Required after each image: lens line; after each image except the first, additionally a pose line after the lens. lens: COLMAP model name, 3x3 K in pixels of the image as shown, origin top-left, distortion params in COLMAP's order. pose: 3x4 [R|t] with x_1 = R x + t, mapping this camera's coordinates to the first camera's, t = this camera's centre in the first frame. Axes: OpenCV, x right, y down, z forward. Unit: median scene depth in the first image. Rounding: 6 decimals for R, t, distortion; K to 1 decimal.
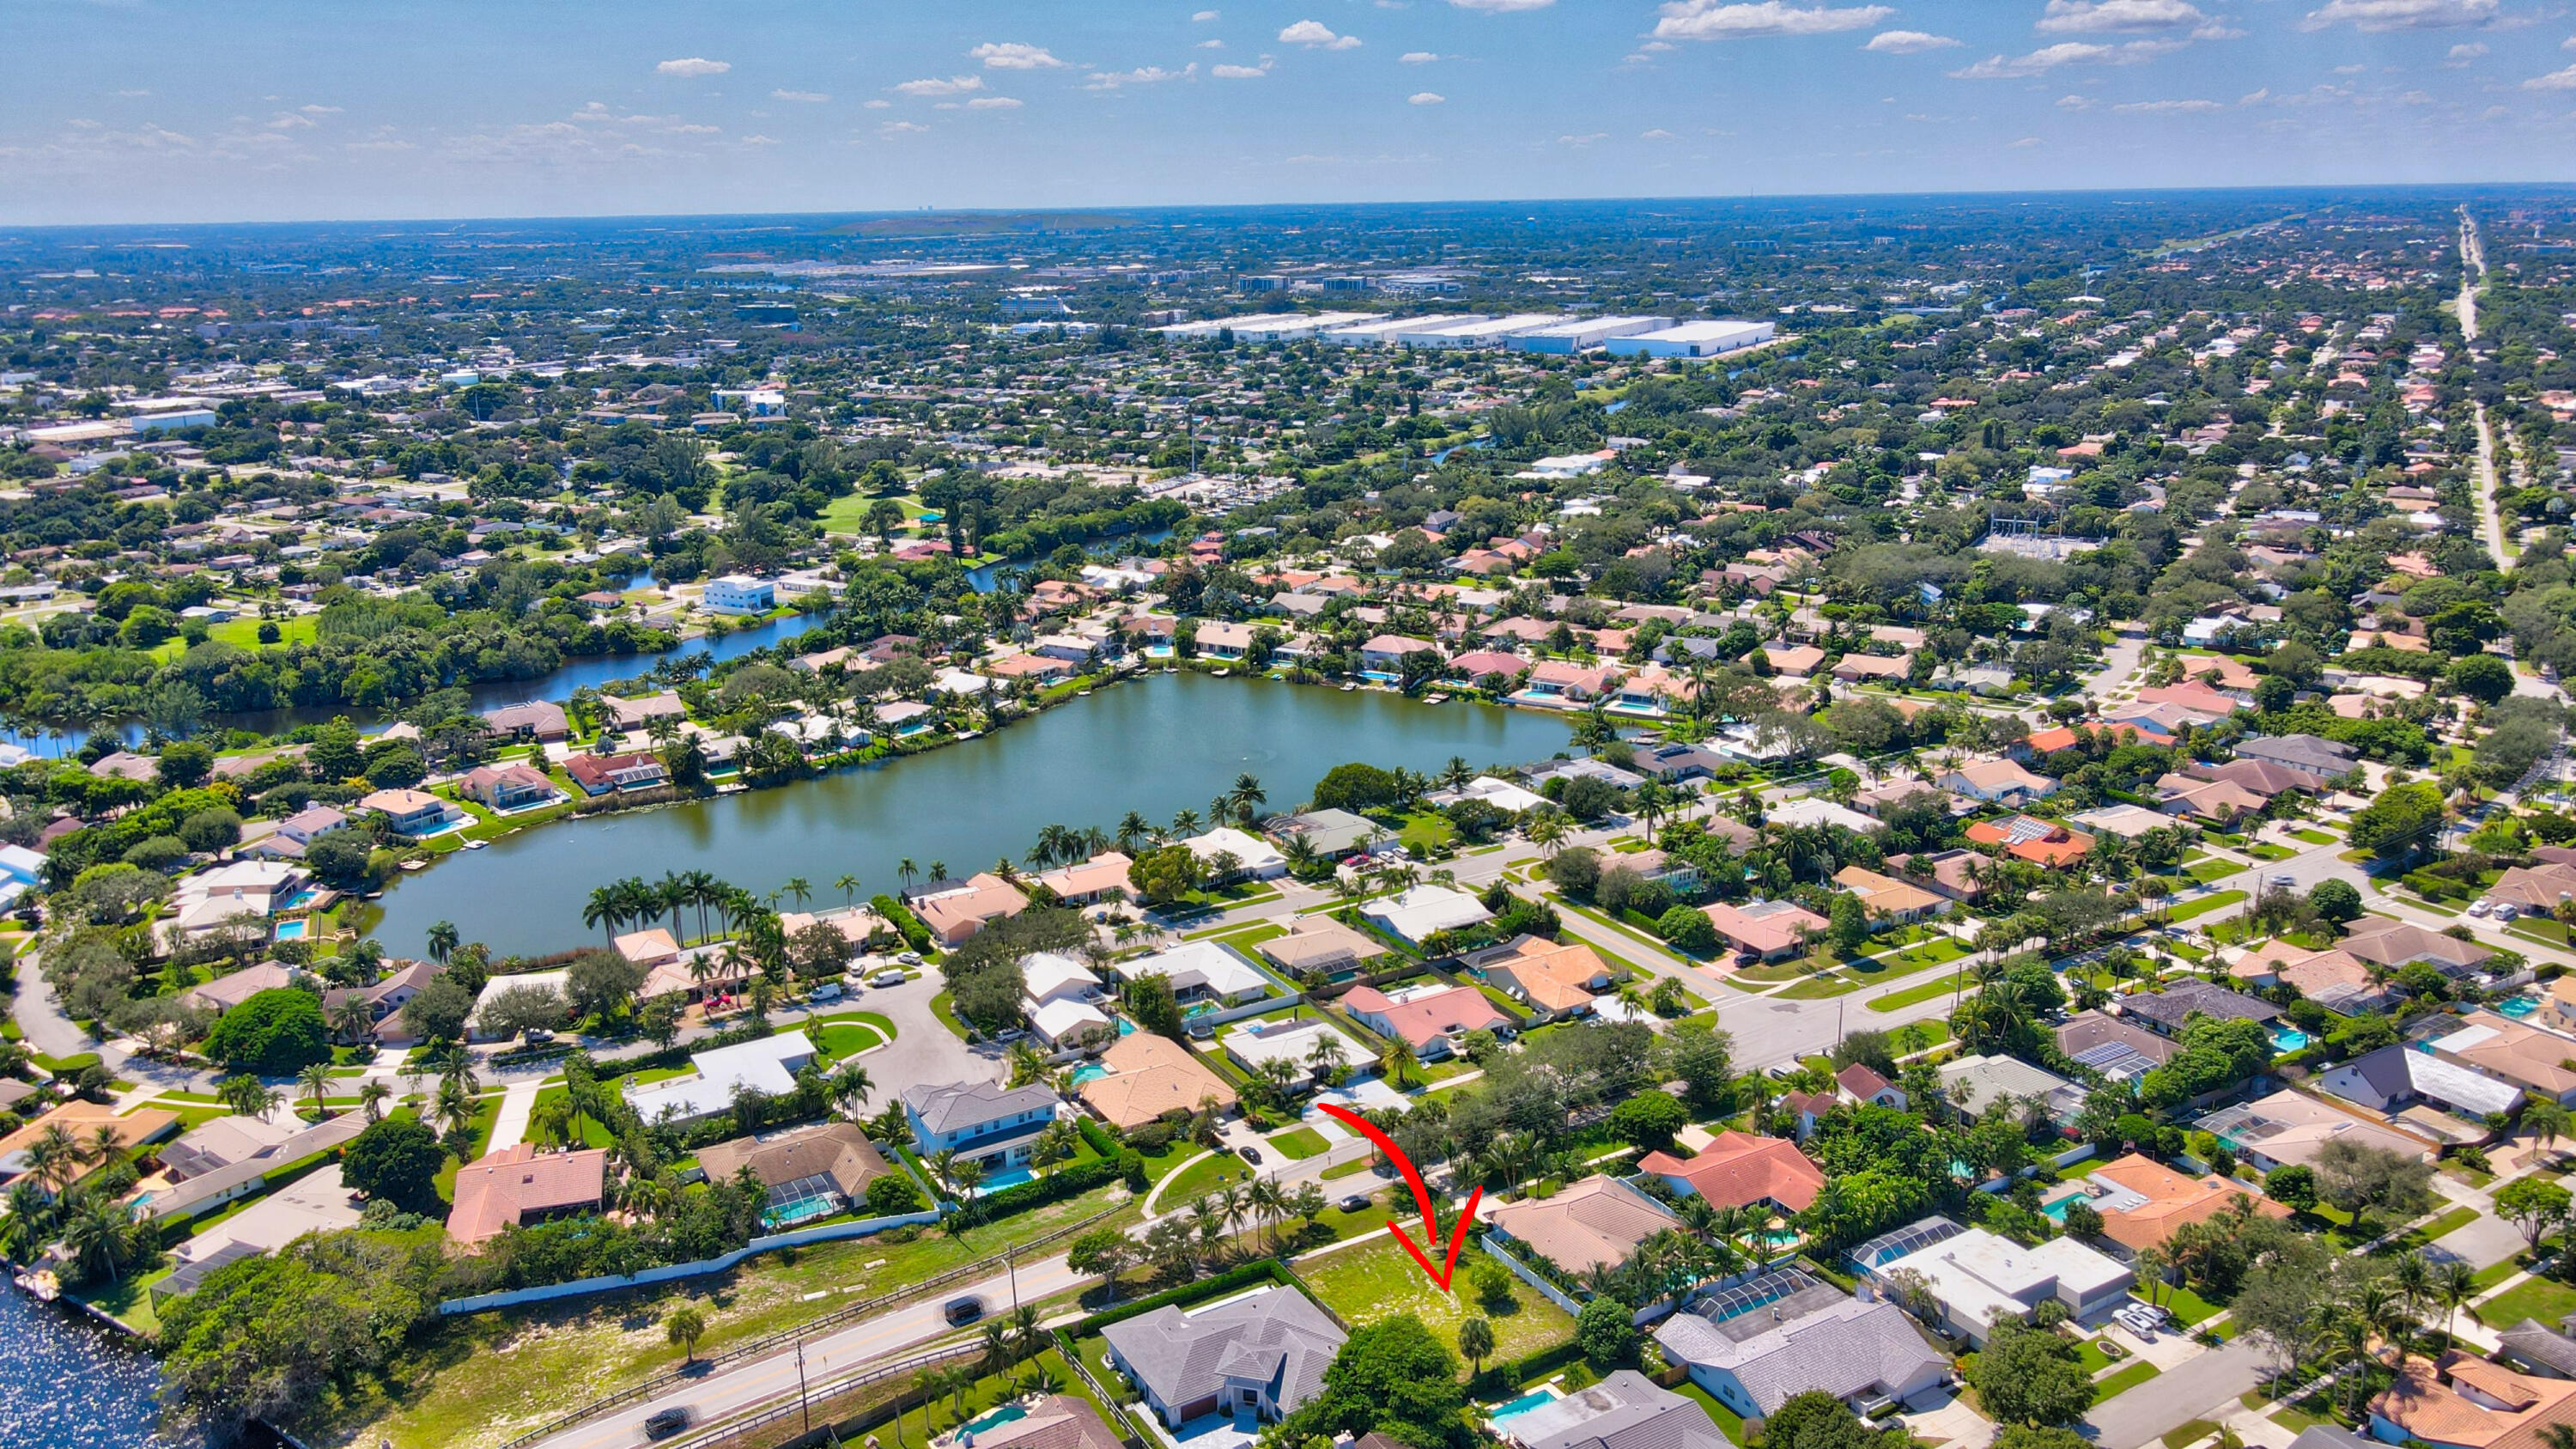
lens RADIAL K [[1908.0, 0, 1288.0], [0, 1908.0, 724.5], [0, 0, 1]] dist [-0.009797, -0.000097]
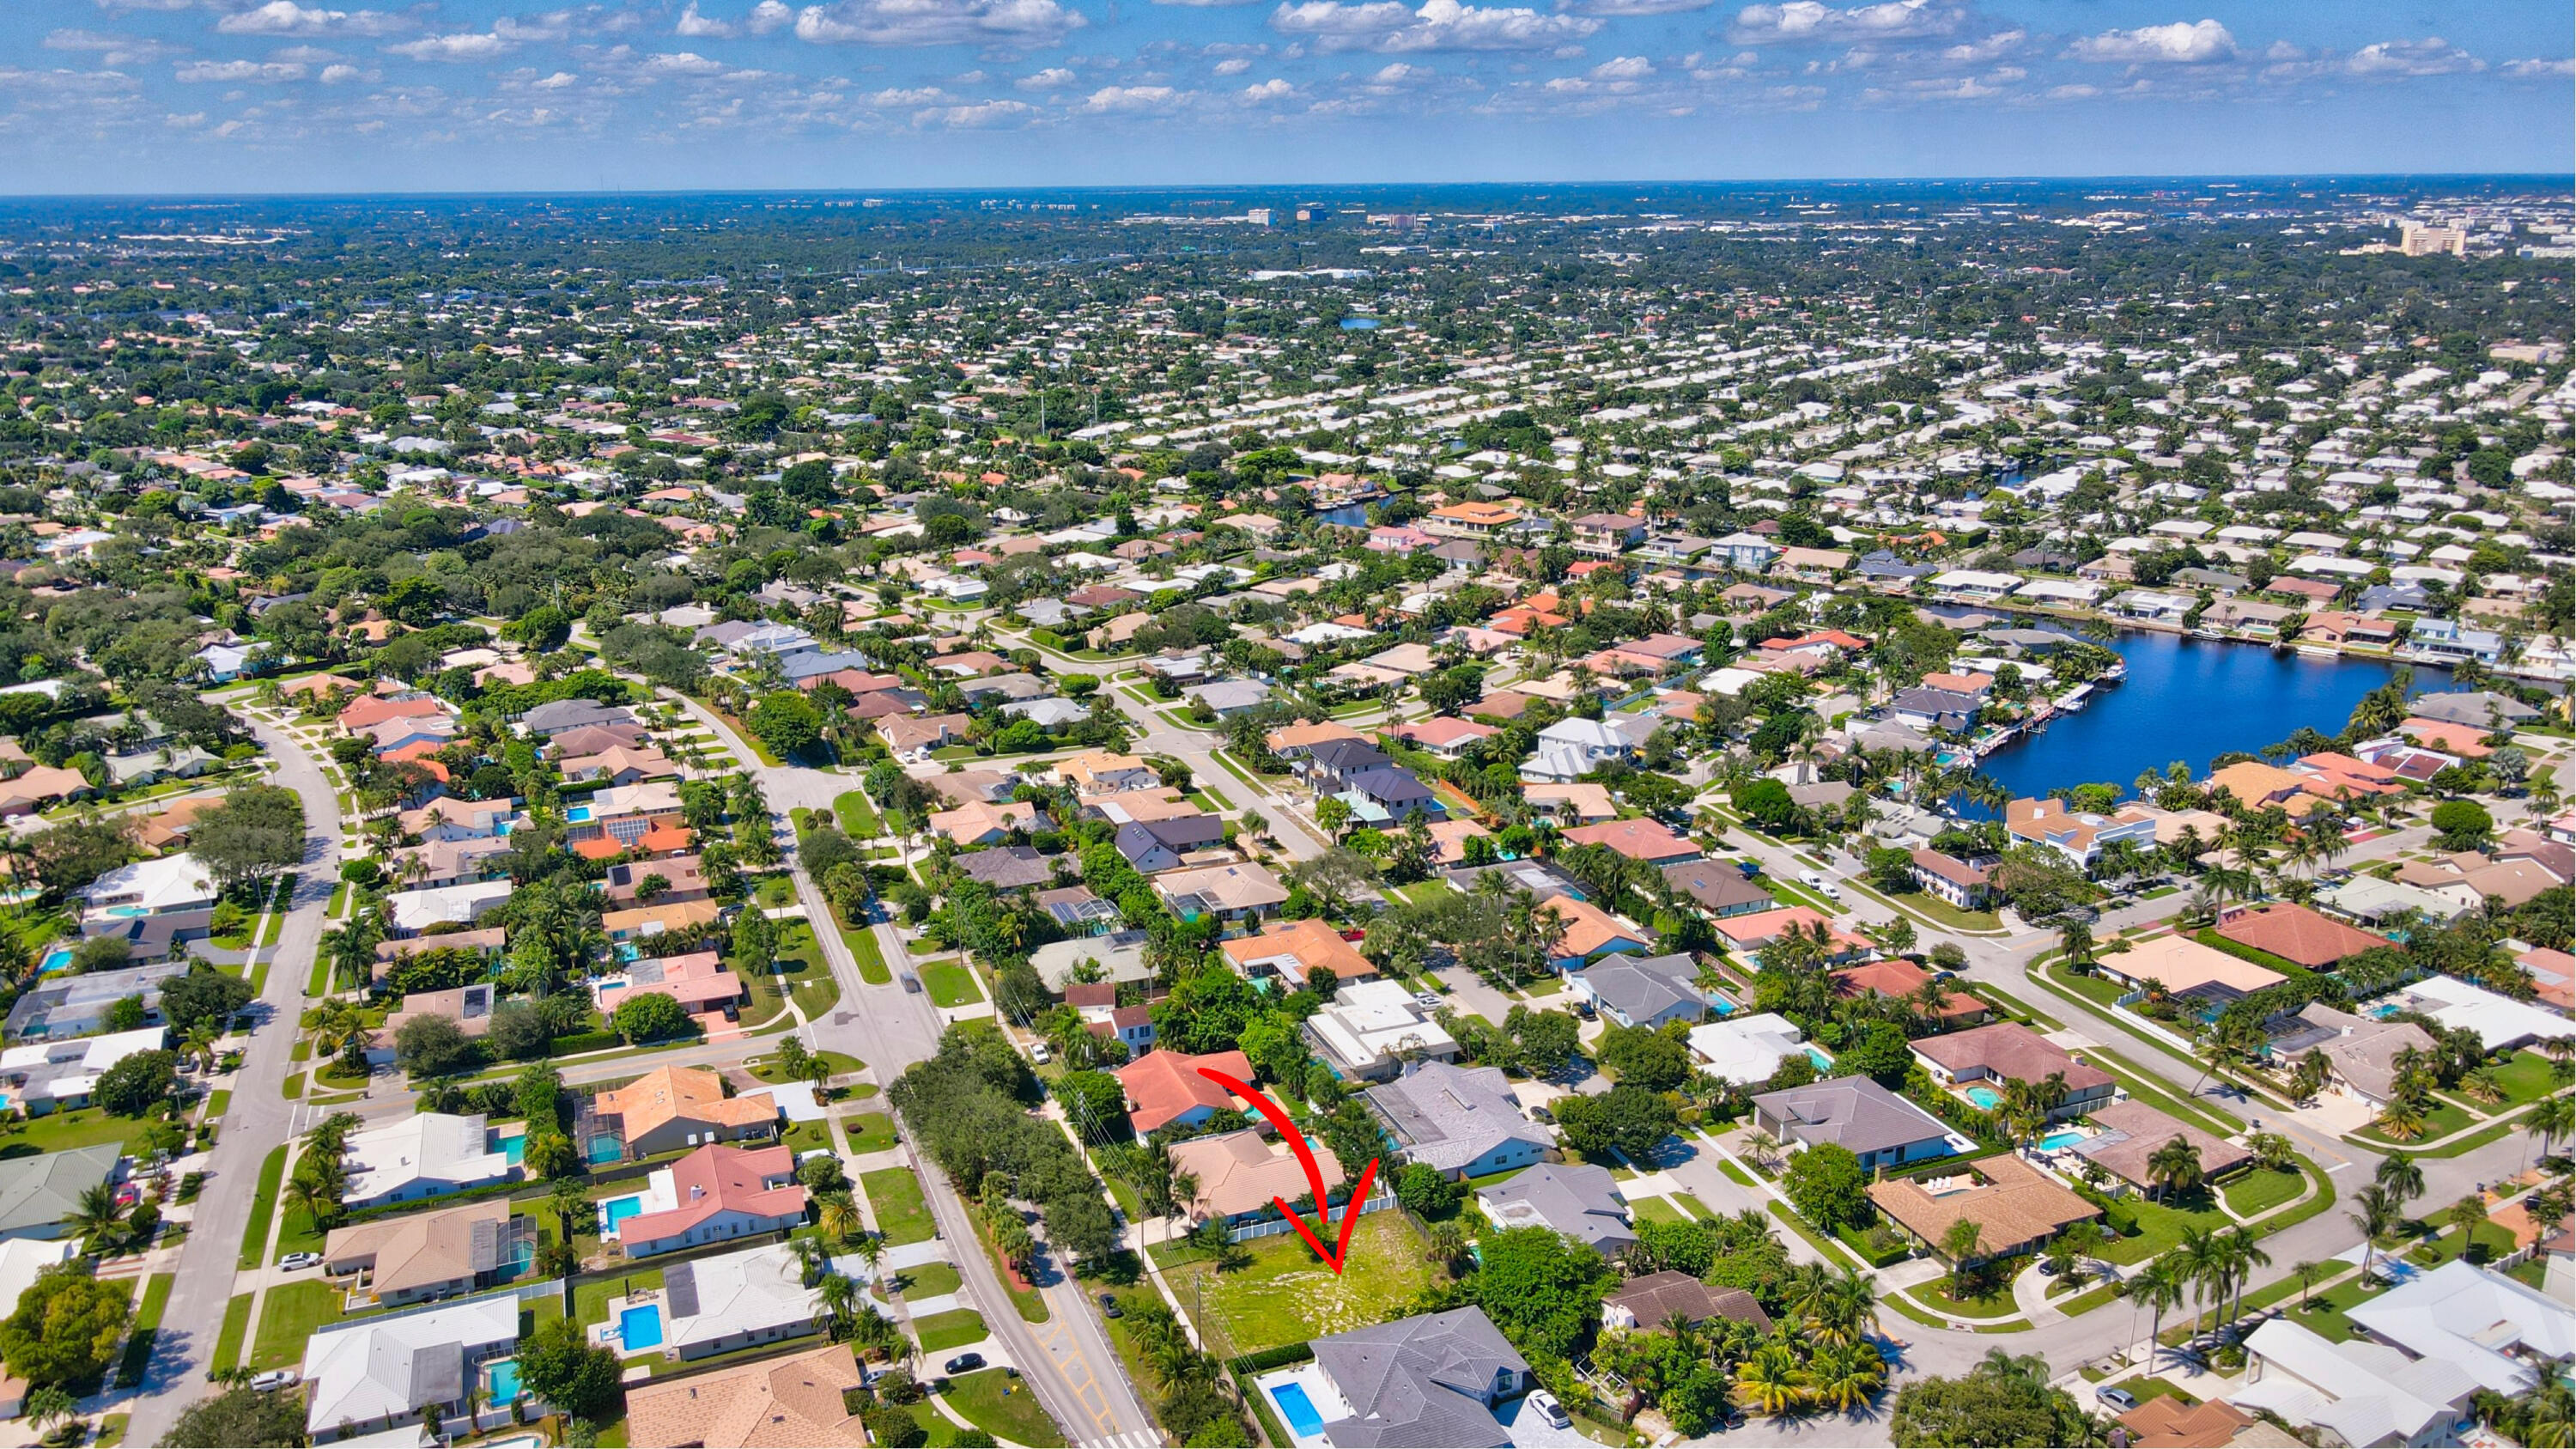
lens RADIAL K [[1875.2, 0, 1277.0], [0, 1875.2, 726.2], [0, 0, 1]] dist [-0.022482, 0.078834]
pose [[0.158282, -0.260874, 0.952309, -0.483494], [0.267501, 0.939728, 0.212966, -0.114762], [-0.950468, 0.221035, 0.218526, 0.453767]]
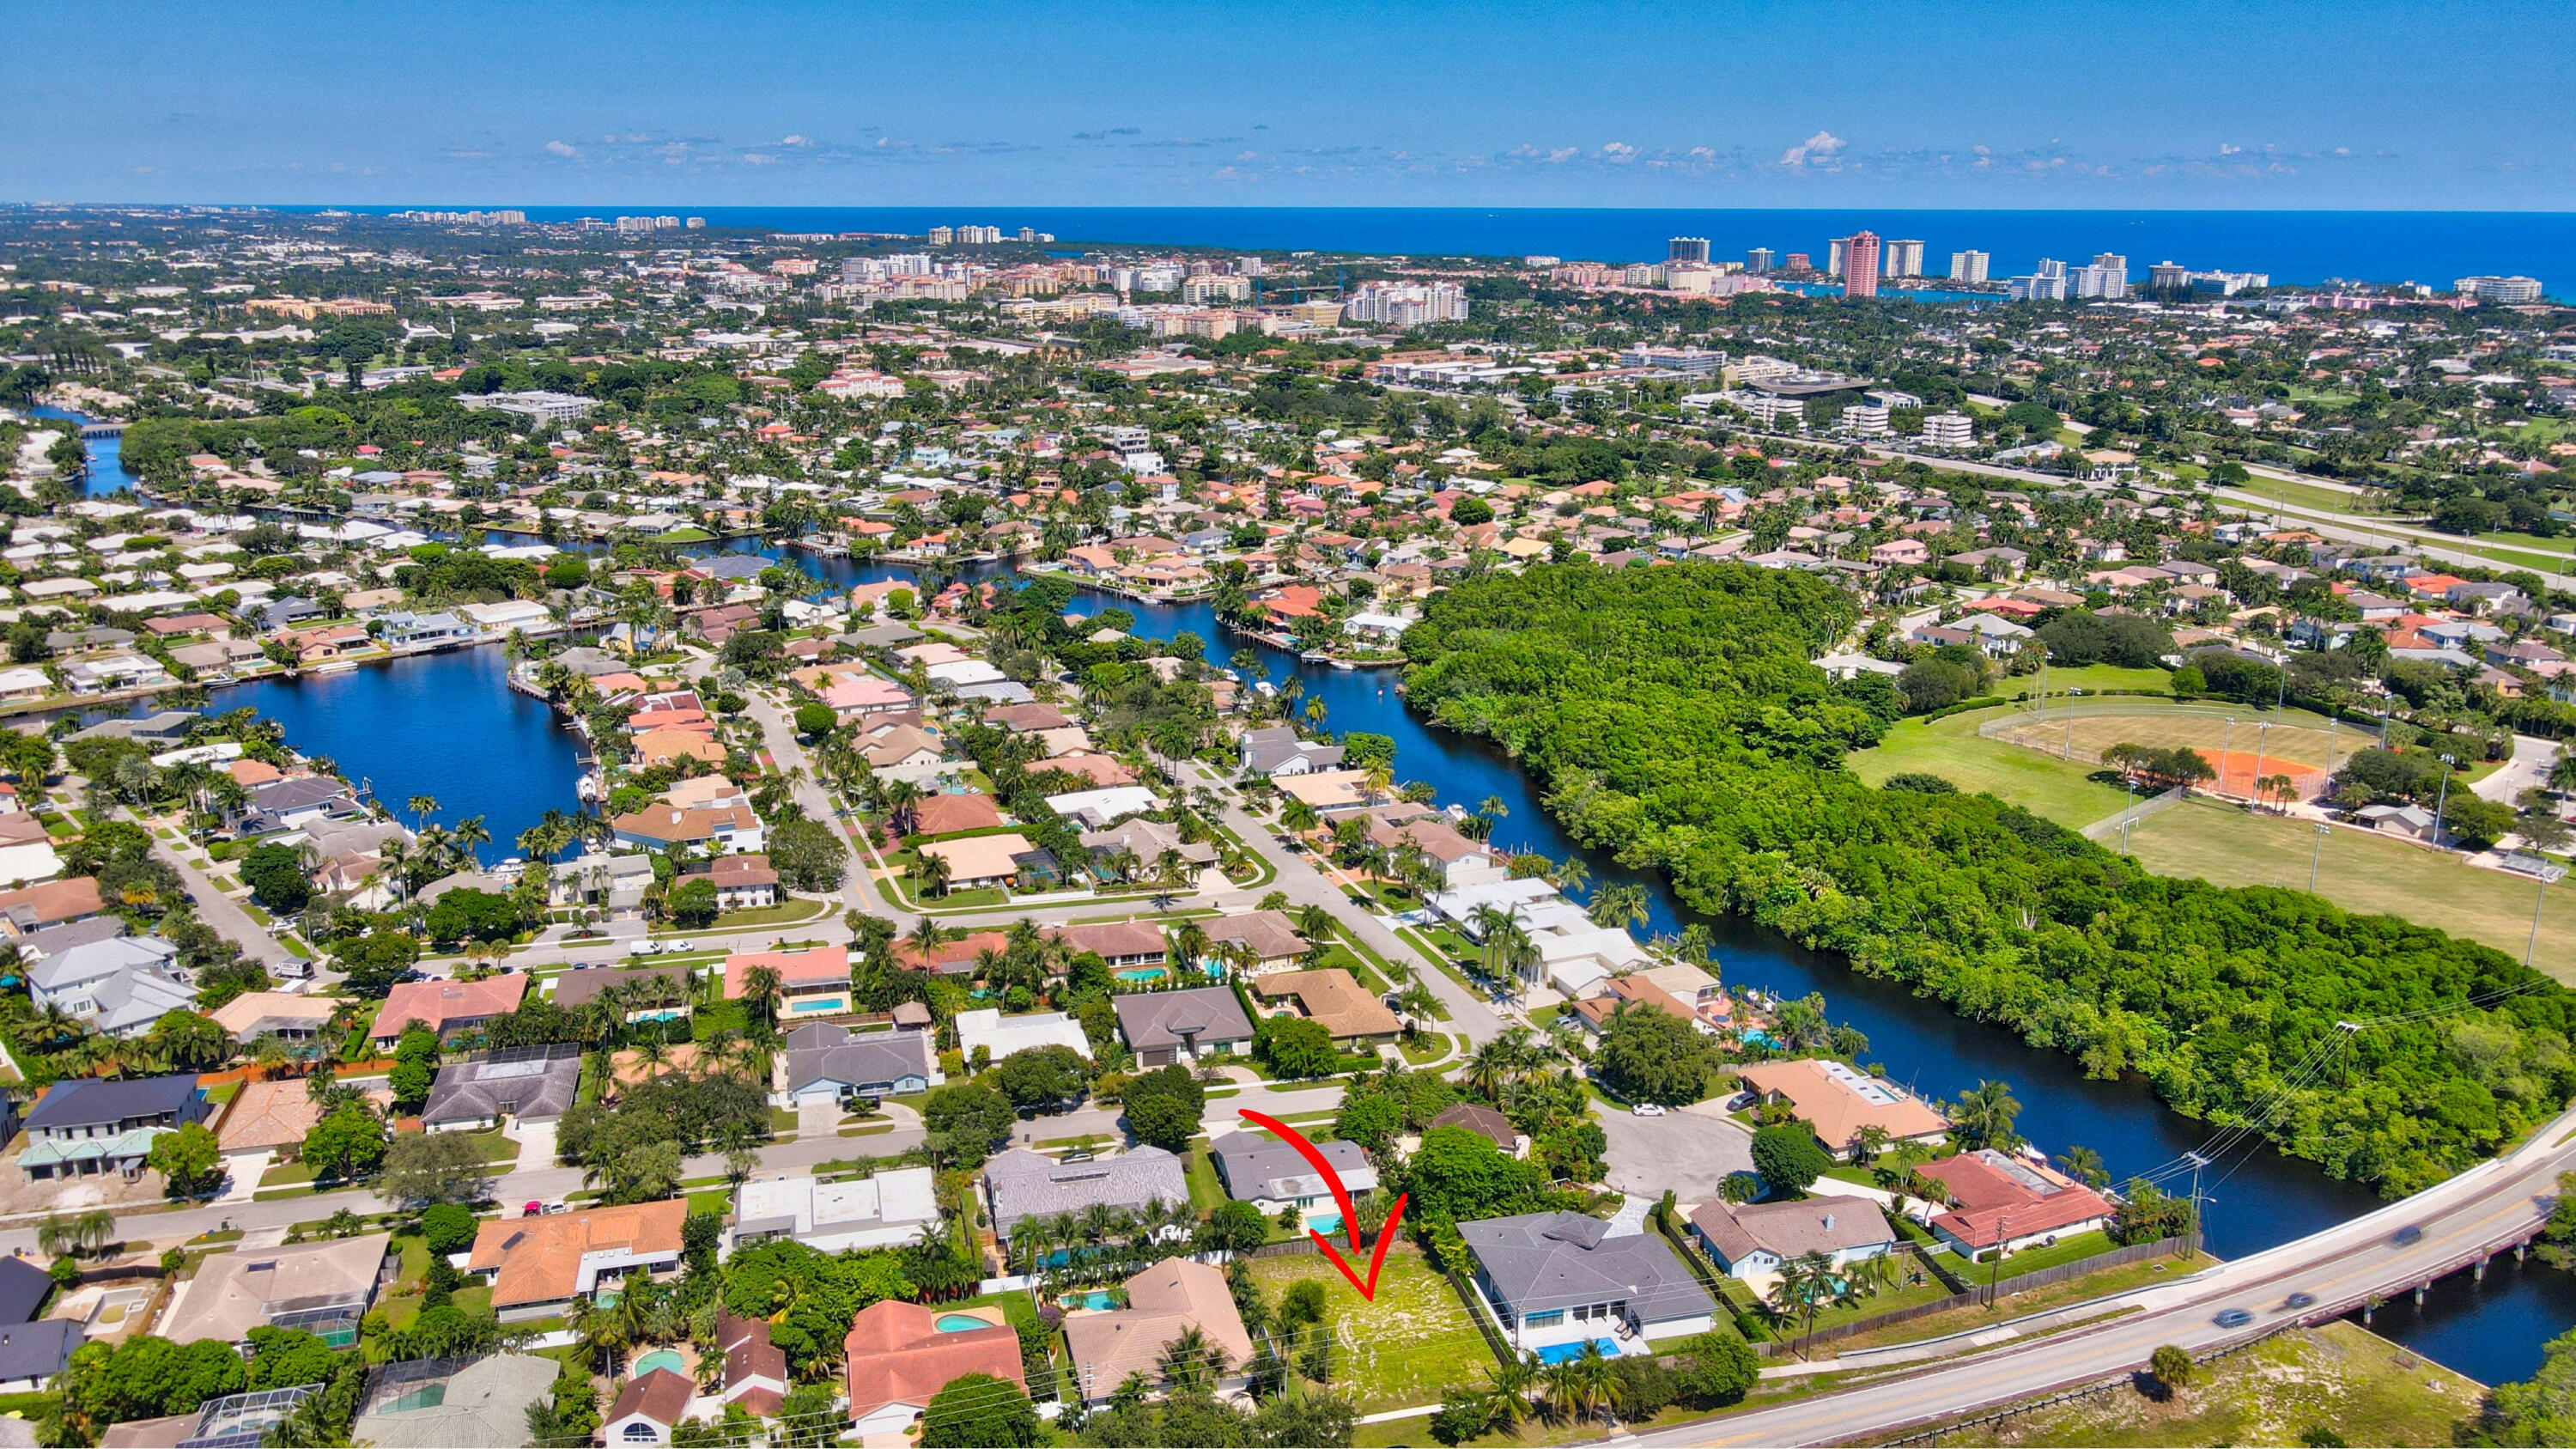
lens RADIAL K [[1891.3, 0, 1284.4], [0, 1891.3, 722.5], [0, 0, 1]] dist [-0.018008, 0.039904]
pose [[-0.962836, -0.070035, 0.260849, -0.068440], [0.073813, 0.860795, 0.503571, -0.278251], [-0.259805, 0.504111, -0.823634, 1.014265]]
